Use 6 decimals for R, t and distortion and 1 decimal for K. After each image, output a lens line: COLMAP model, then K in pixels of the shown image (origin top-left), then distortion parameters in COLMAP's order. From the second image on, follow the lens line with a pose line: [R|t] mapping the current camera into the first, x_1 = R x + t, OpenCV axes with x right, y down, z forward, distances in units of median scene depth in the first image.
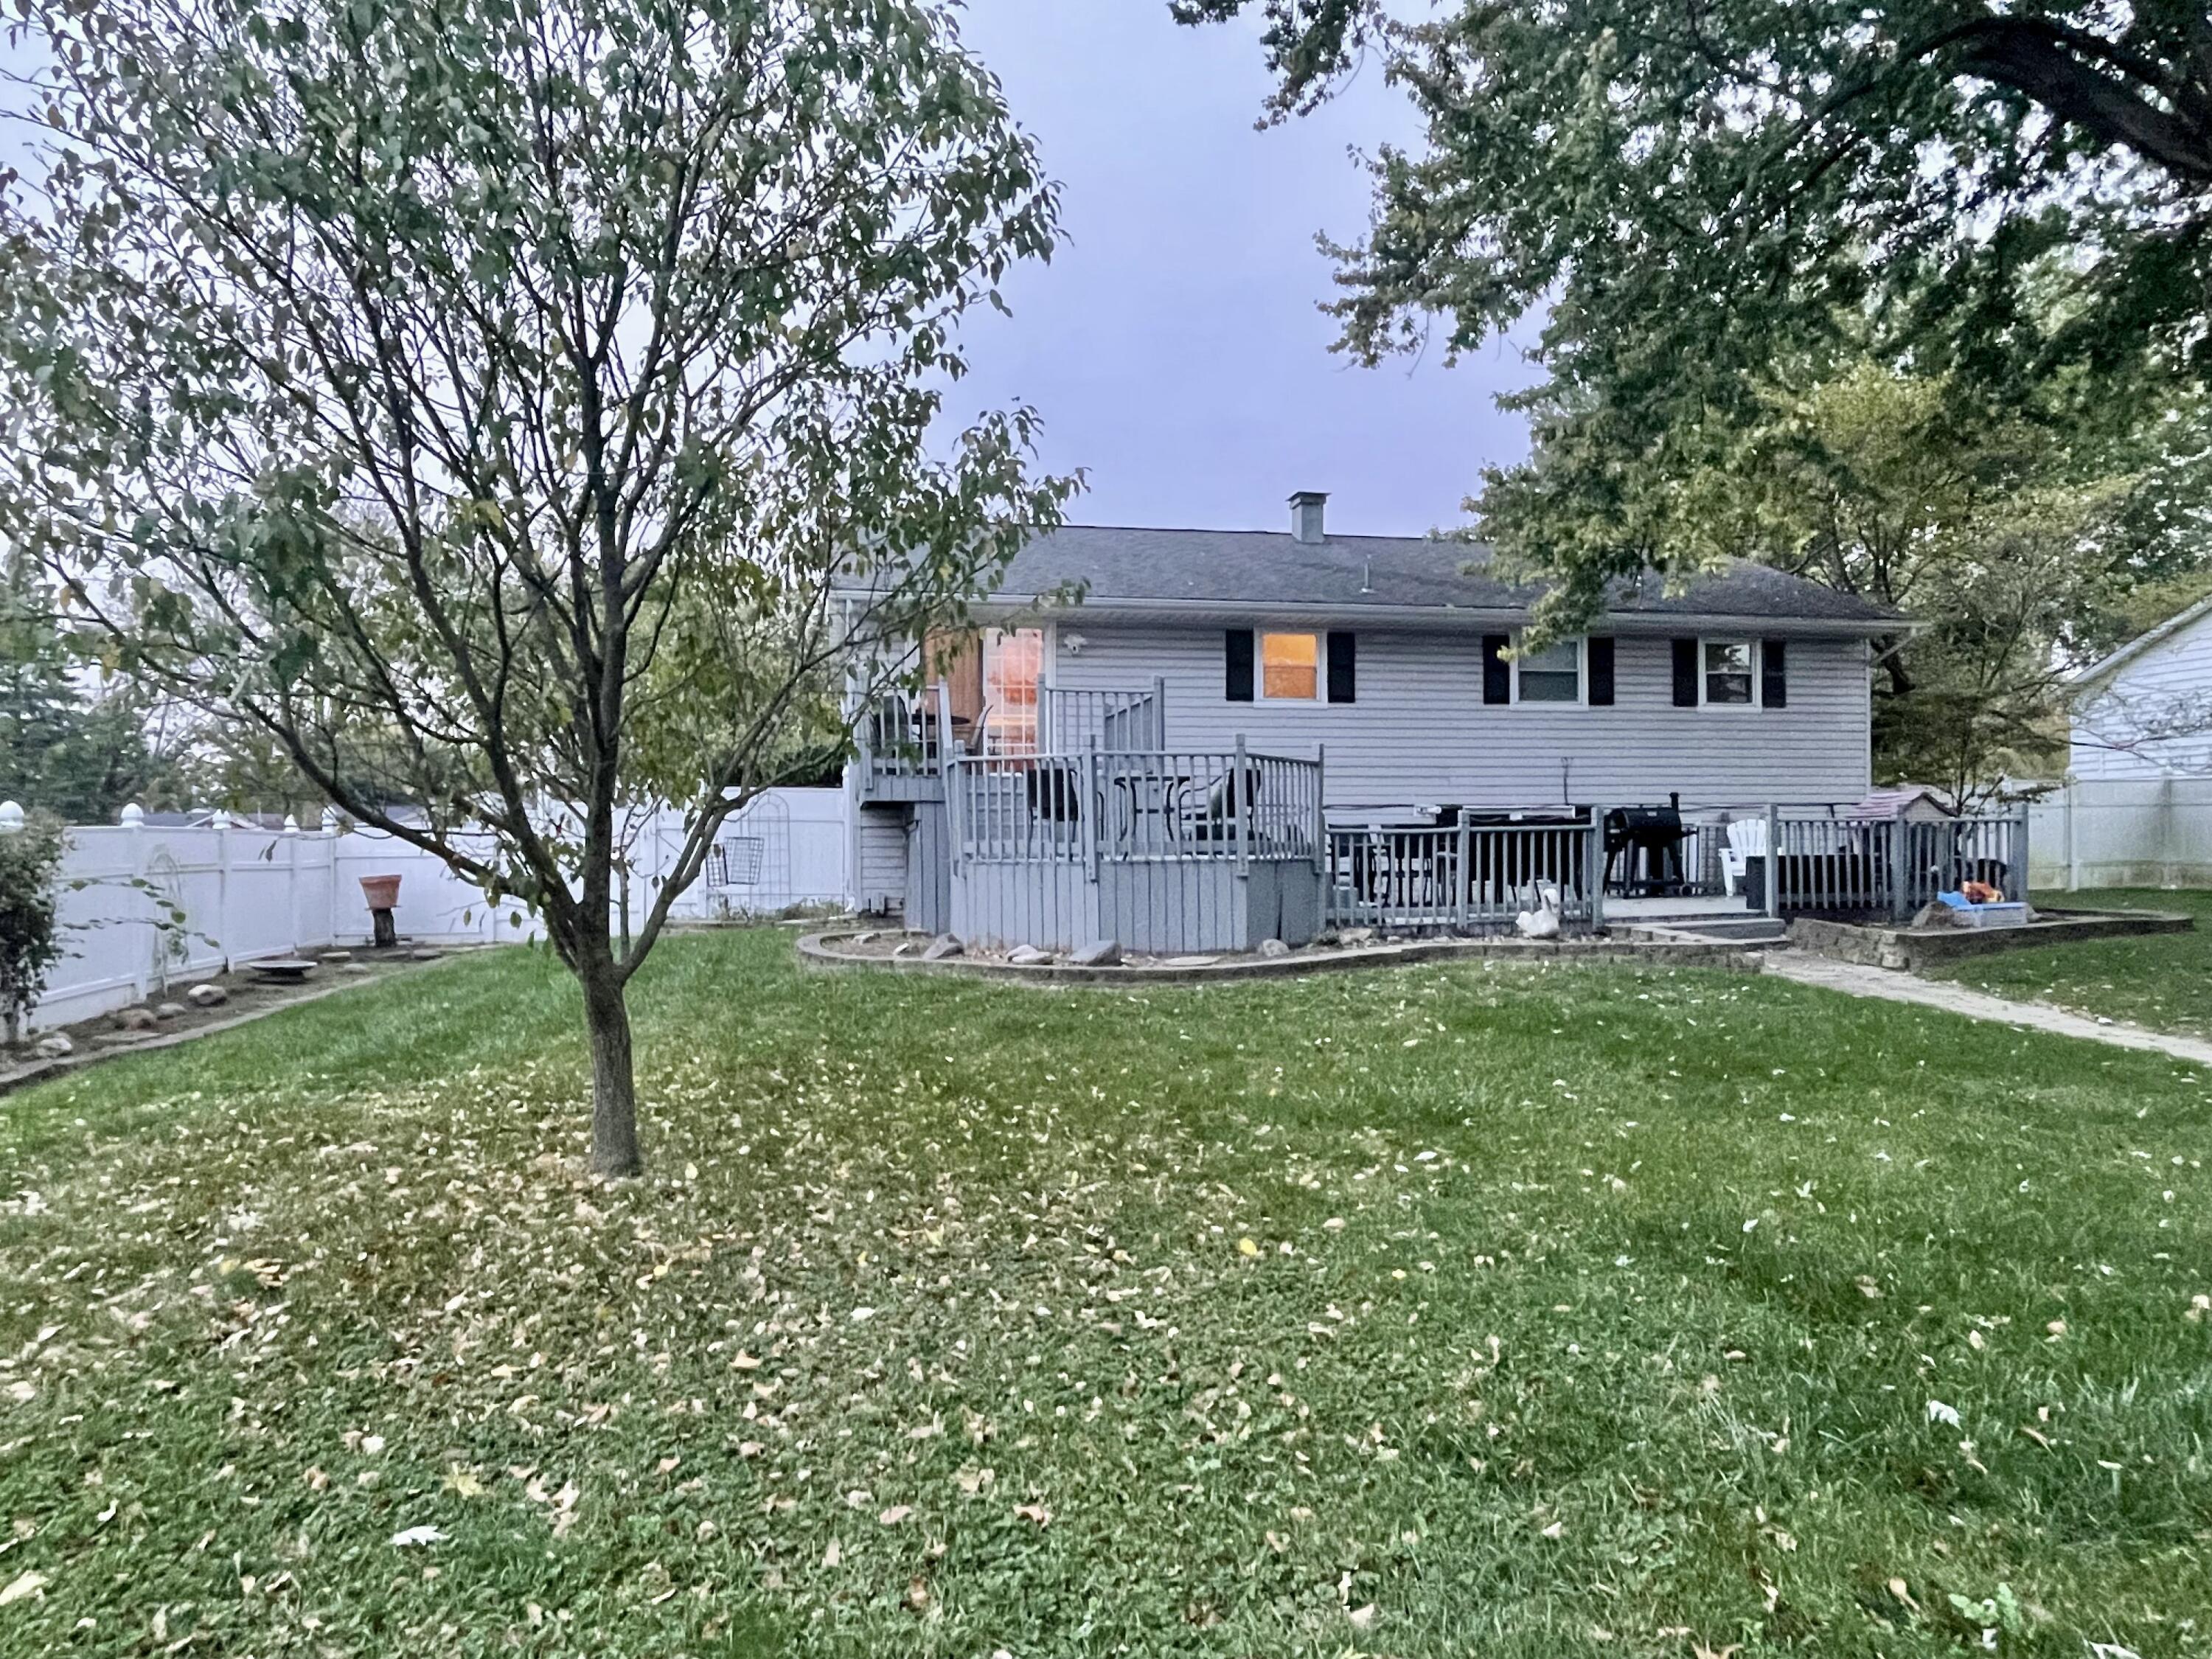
lens RADIAL K [[1365.5, 0, 1109.4], [0, 1365.5, 825.4], [0, 0, 1]] dist [-0.017760, 0.014549]
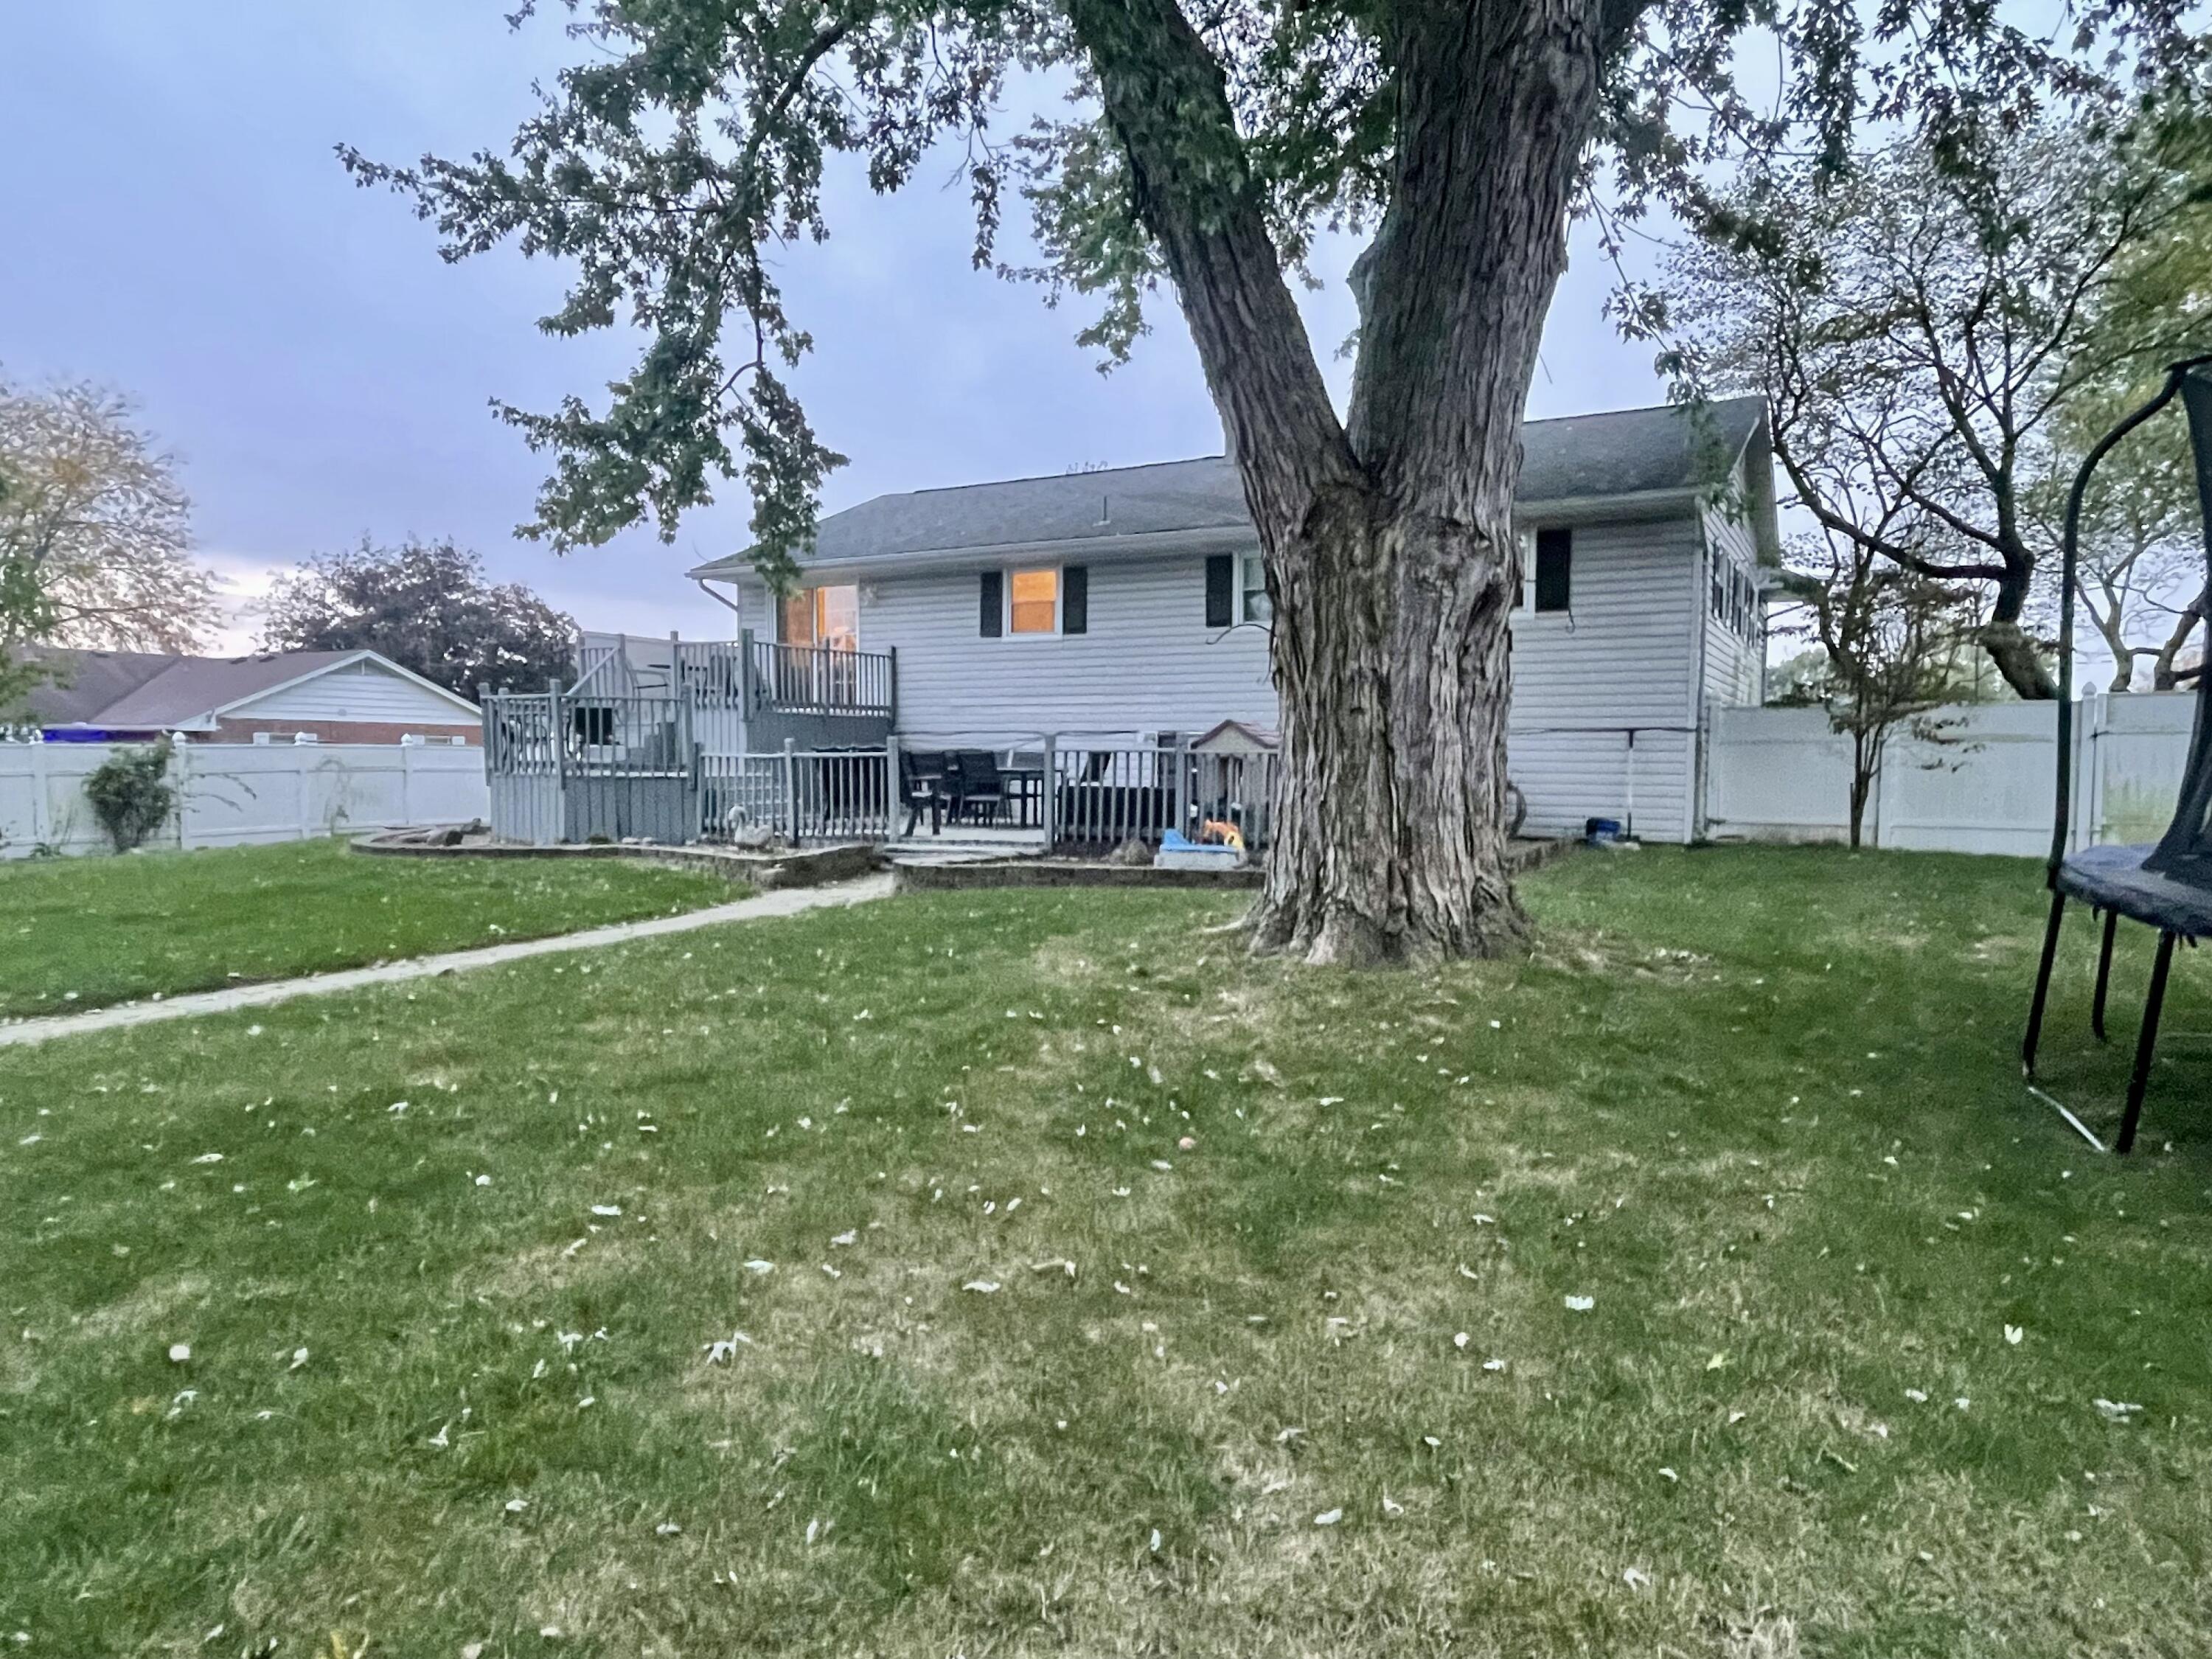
lens RADIAL K [[1365.5, 0, 1097.2], [0, 1365.5, 830.8], [0, 0, 1]] dist [-0.017760, 0.014549]
pose [[0.749437, 0.051217, -0.660092, 0.888162], [-0.006480, 0.997523, 0.070041, -0.011257], [0.662044, -0.048214, 0.747912, 0.210760]]
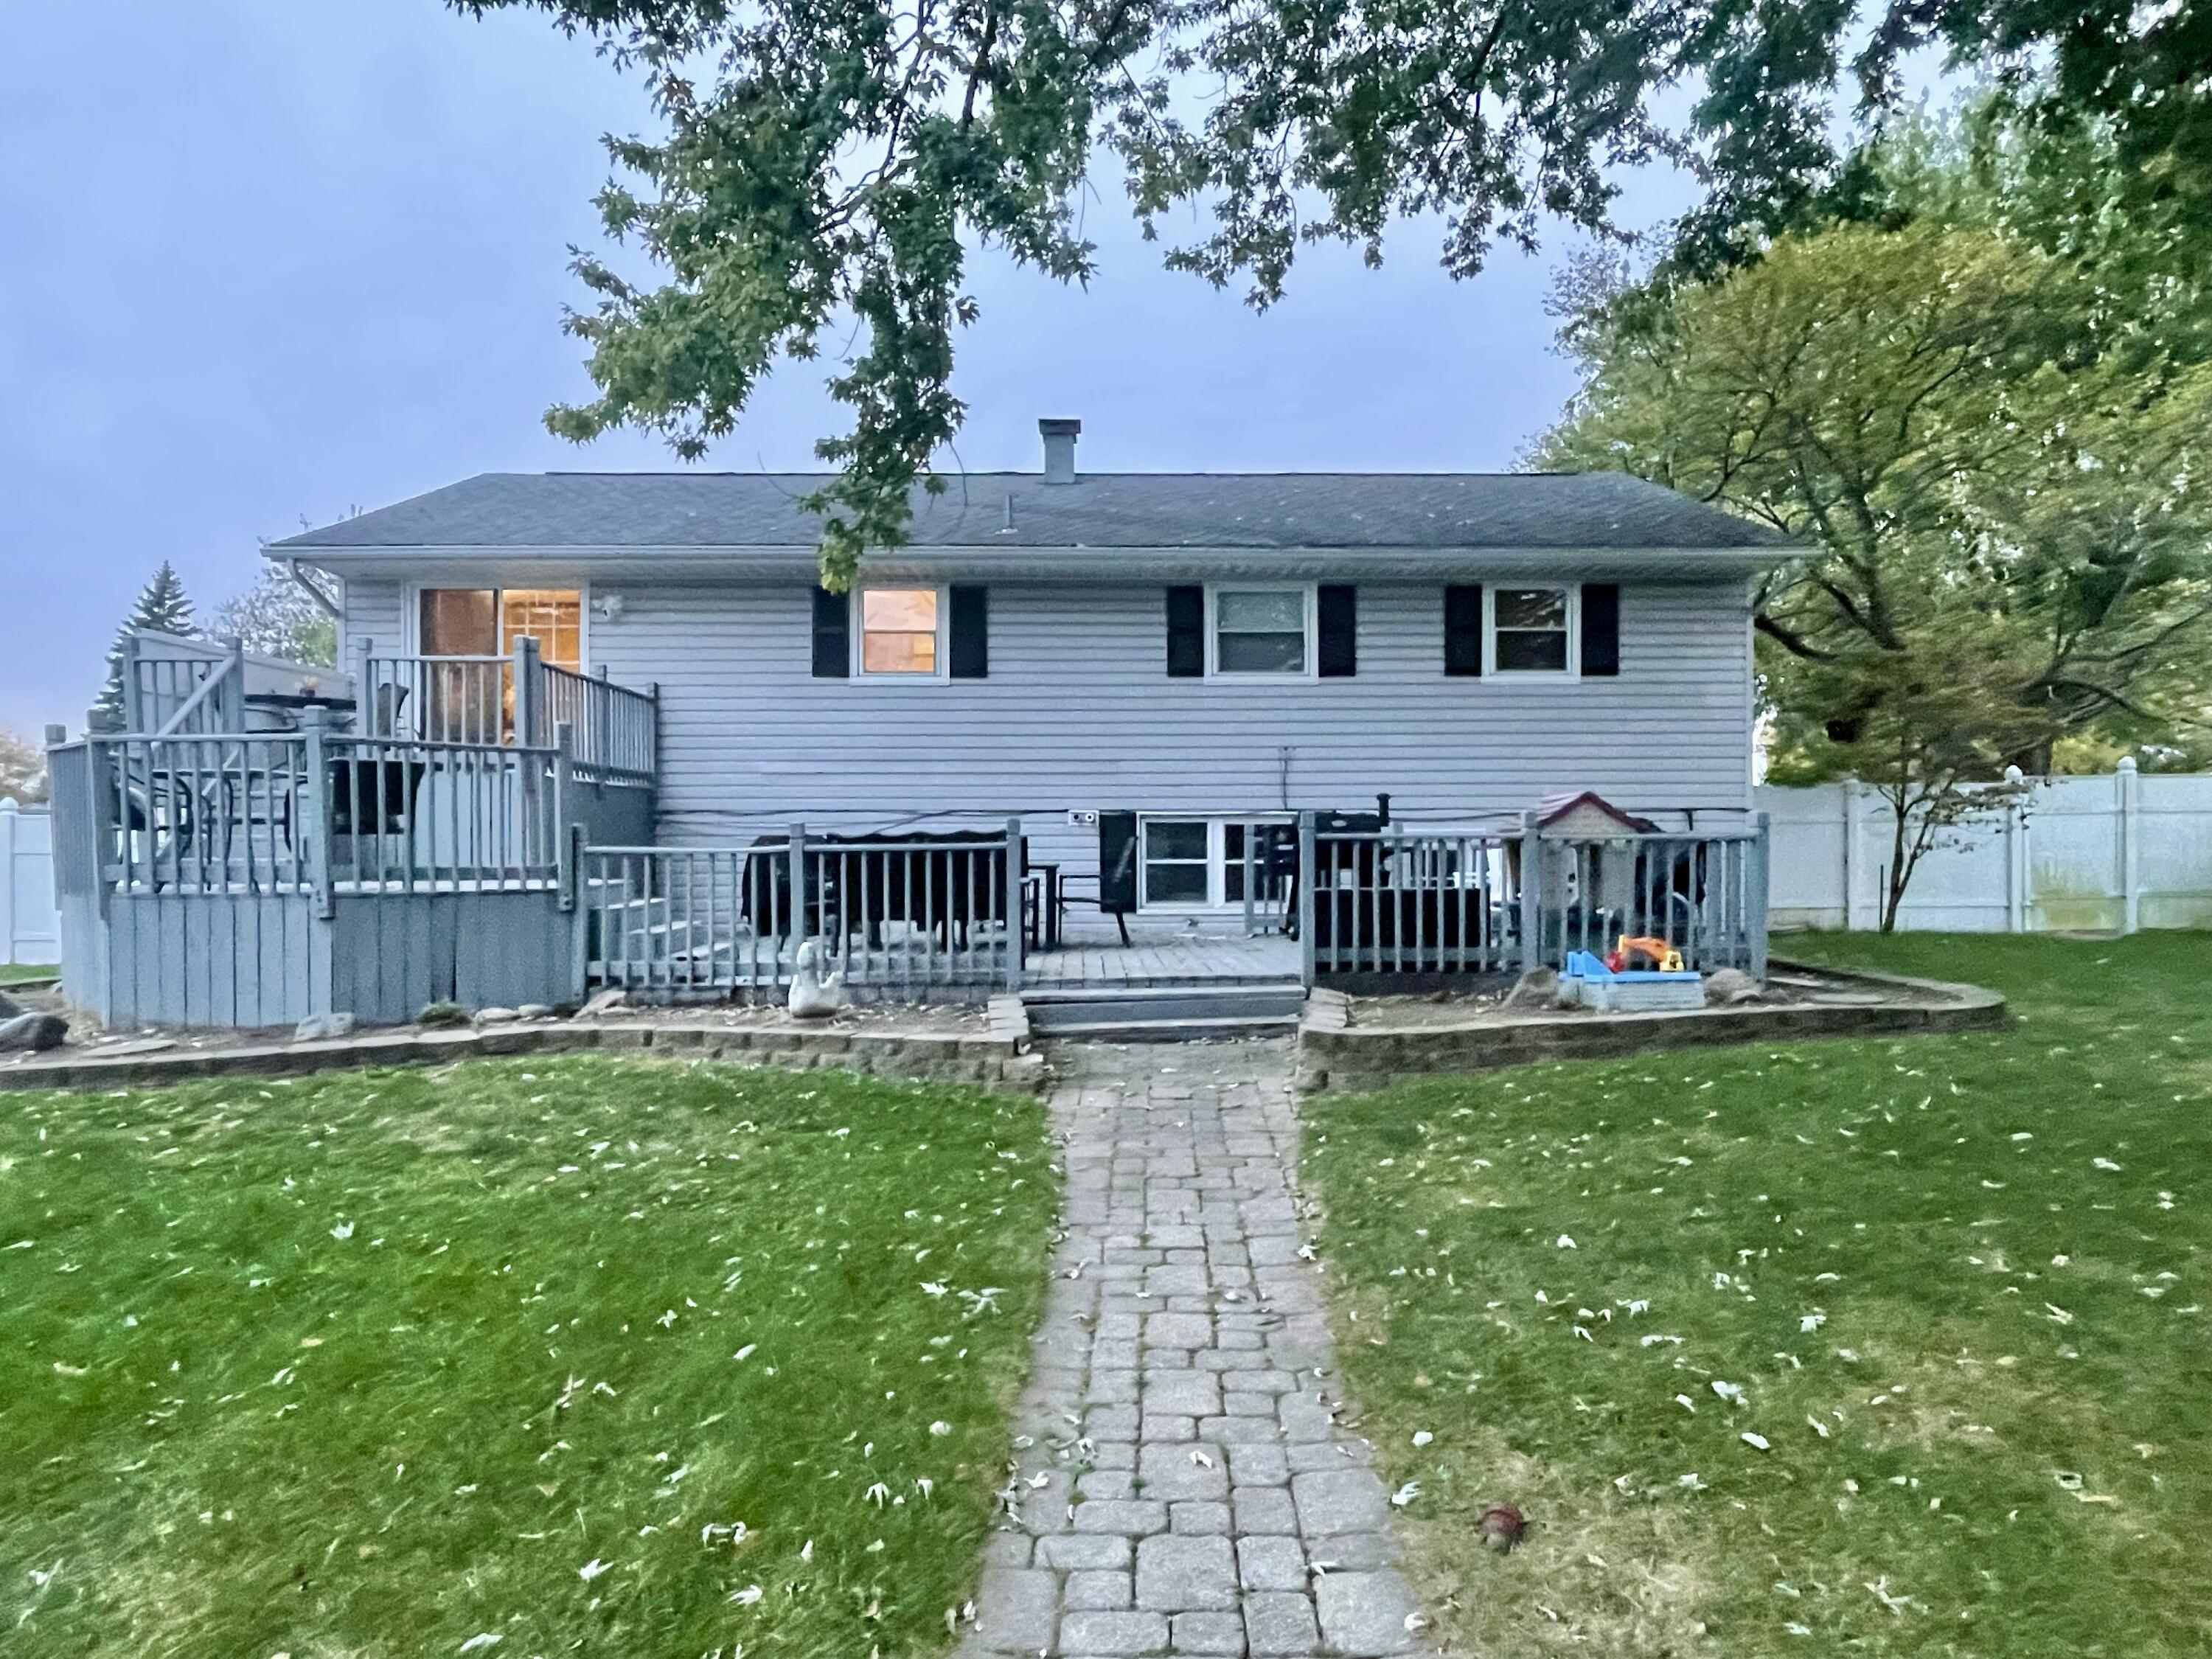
lens RADIAL K [[1564.4, 0, 1105.8], [0, 1564.4, 827.8], [0, 0, 1]] dist [0.002234, -0.000438]
pose [[0.984406, 0.004687, -0.175851, 0.401397], [-0.003933, 0.999982, 0.004635, -0.009241], [0.175870, -0.003871, 0.984406, 0.141873]]
